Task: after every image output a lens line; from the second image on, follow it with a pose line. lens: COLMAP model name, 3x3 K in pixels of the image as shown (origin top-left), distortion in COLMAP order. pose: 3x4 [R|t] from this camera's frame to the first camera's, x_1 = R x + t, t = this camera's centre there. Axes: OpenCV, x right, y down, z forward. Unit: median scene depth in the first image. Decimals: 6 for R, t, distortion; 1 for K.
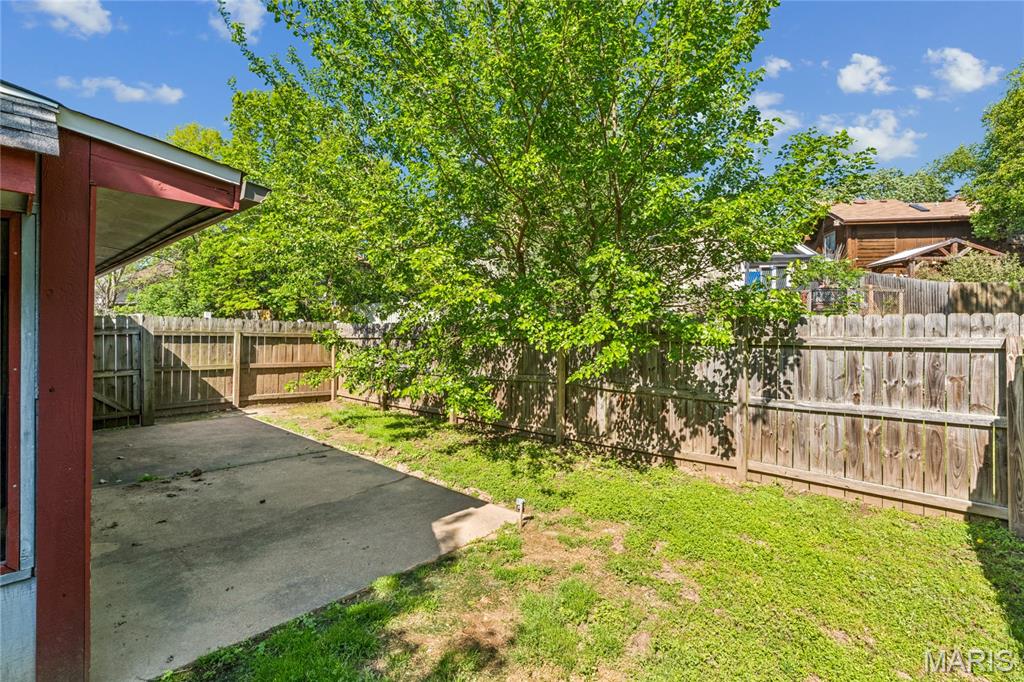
lens RADIAL K [[461.2, 0, 513.7], [0, 461.2, 335.3], [0, 0, 1]] dist [-0.004024, 0.000686]
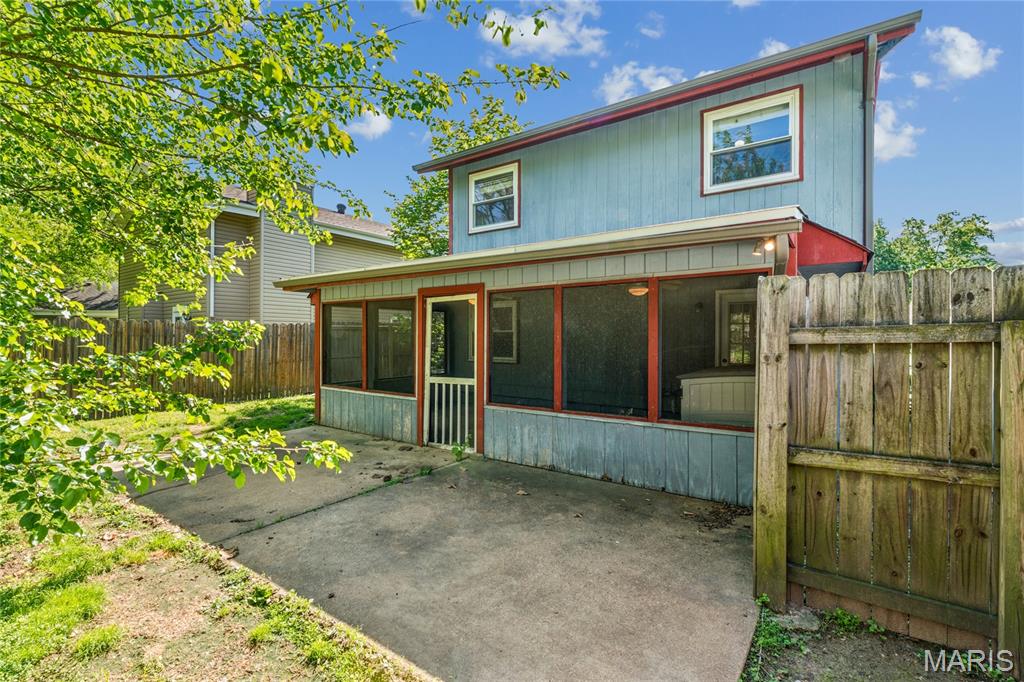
lens RADIAL K [[461.2, 0, 512.5], [0, 461.2, 338.8], [0, 0, 1]] dist [-0.004024, 0.000686]
pose [[-0.996113, -0.018158, -0.086189, -1.021773], [-0.018562, 0.999820, 0.003882, 0.001572], [0.086103, 0.005467, -0.996271, 2.327129]]
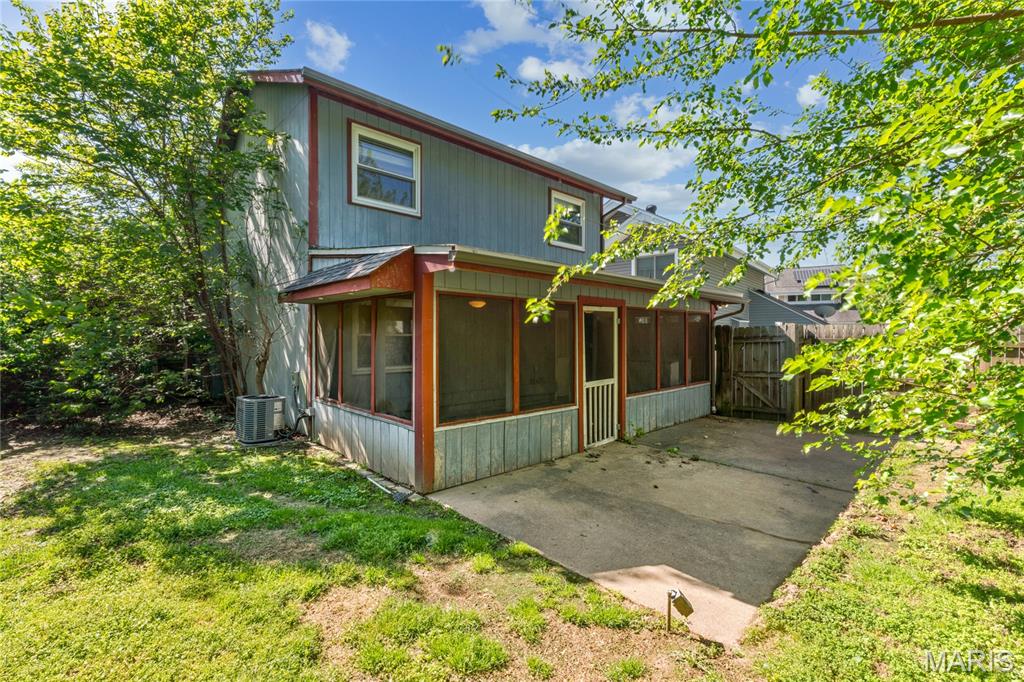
lens RADIAL K [[461.2, 0, 514.0], [0, 461.2, 337.9], [0, 0, 1]] dist [-0.004024, 0.000686]
pose [[-0.107001, -0.008486, -0.994223, 0.644087], [-0.005944, 0.999951, -0.007895, -0.000048], [0.994241, 0.005065, -0.107046, 0.772721]]
